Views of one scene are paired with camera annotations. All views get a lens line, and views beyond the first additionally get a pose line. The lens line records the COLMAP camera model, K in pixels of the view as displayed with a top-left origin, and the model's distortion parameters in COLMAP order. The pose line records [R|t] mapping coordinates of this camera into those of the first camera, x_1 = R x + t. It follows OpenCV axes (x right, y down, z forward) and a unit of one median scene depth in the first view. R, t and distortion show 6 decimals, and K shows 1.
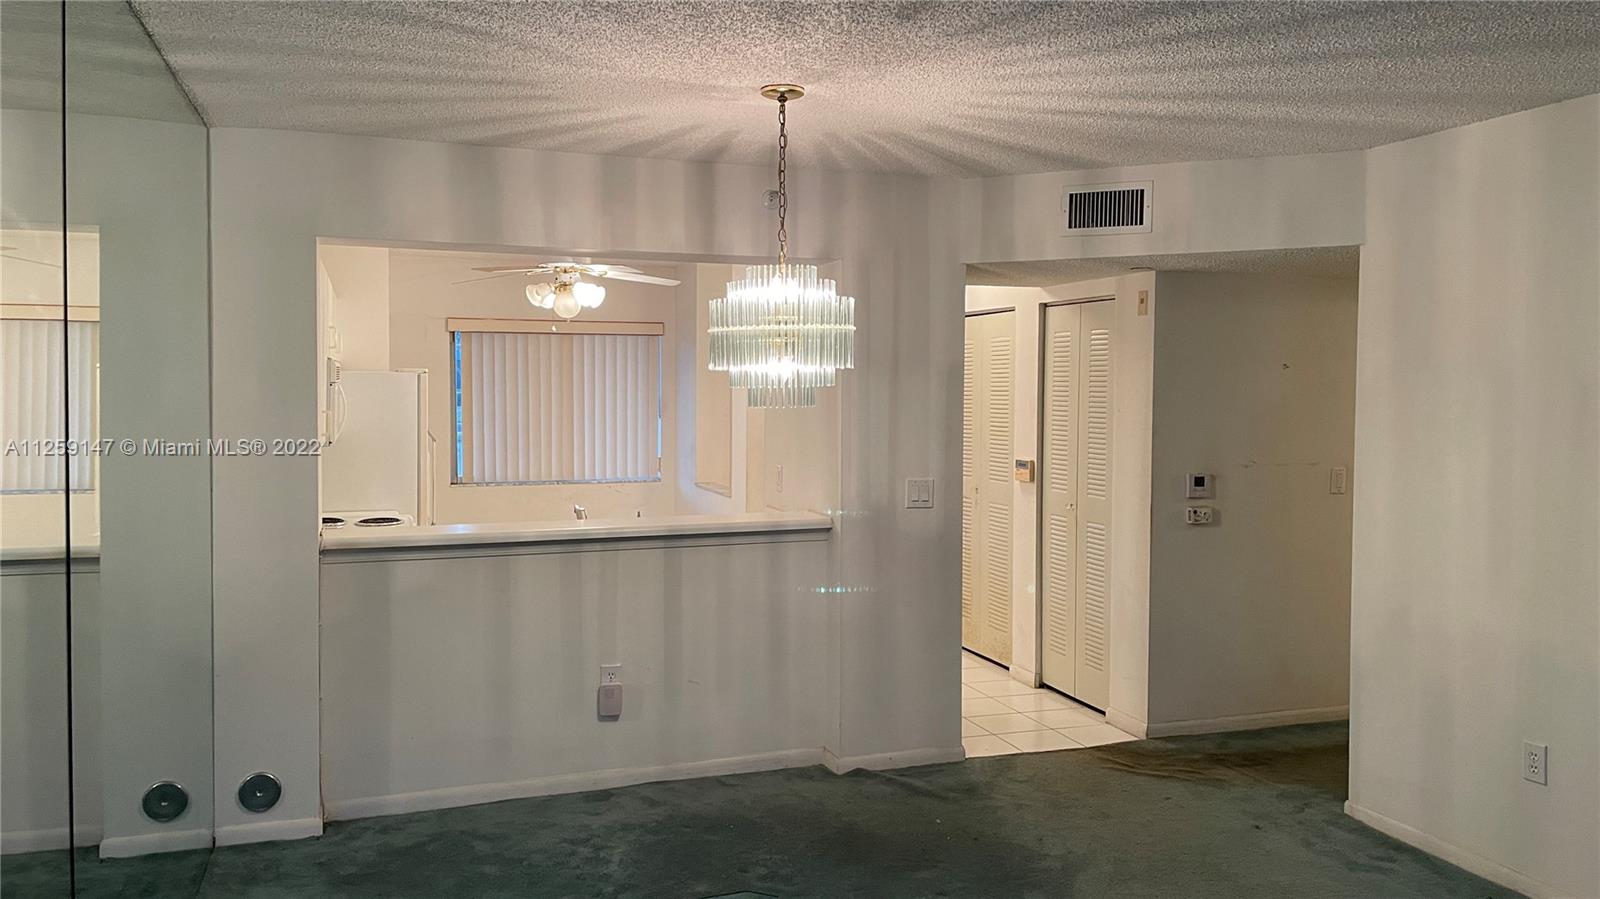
lens RADIAL K [[1199.8, 0, 800.0], [0, 1199.8, 432.1], [0, 0, 1]] dist [0.052246, -0.053604]
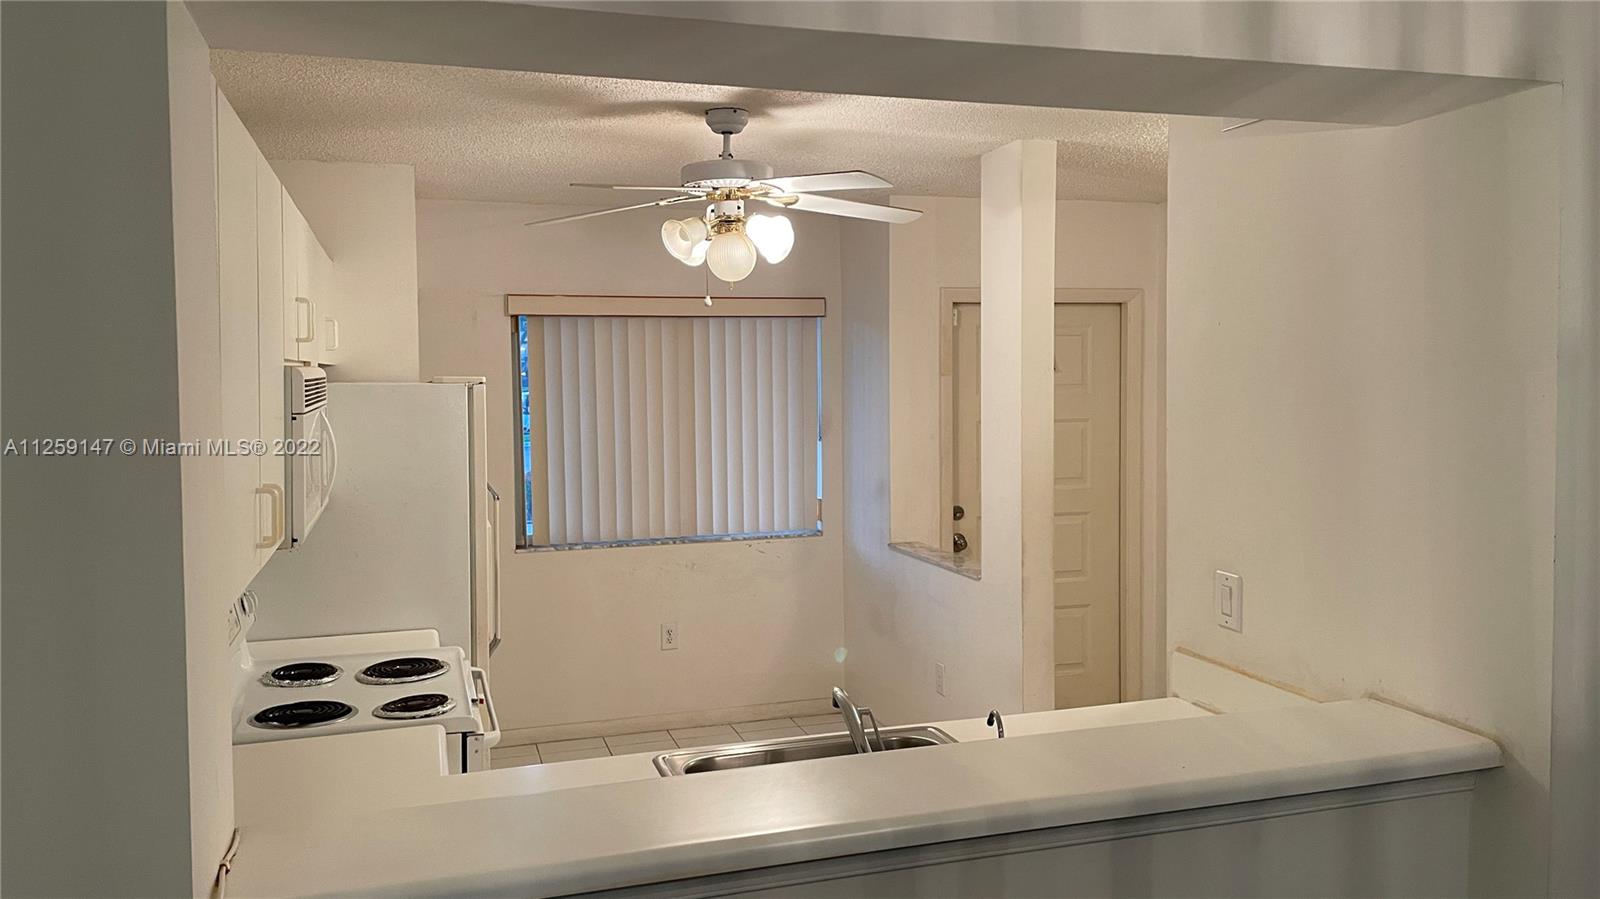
lens RADIAL K [[1199.8, 0, 793.8], [0, 1199.8, 444.9], [0, 0, 1]] dist [0.052246, -0.053604]
pose [[0.999356, -0.014084, -0.033009, -0.141177], [0.014692, 0.999726, 0.018243, -0.027759], [0.032743, -0.018716, 0.999289, 0.425234]]
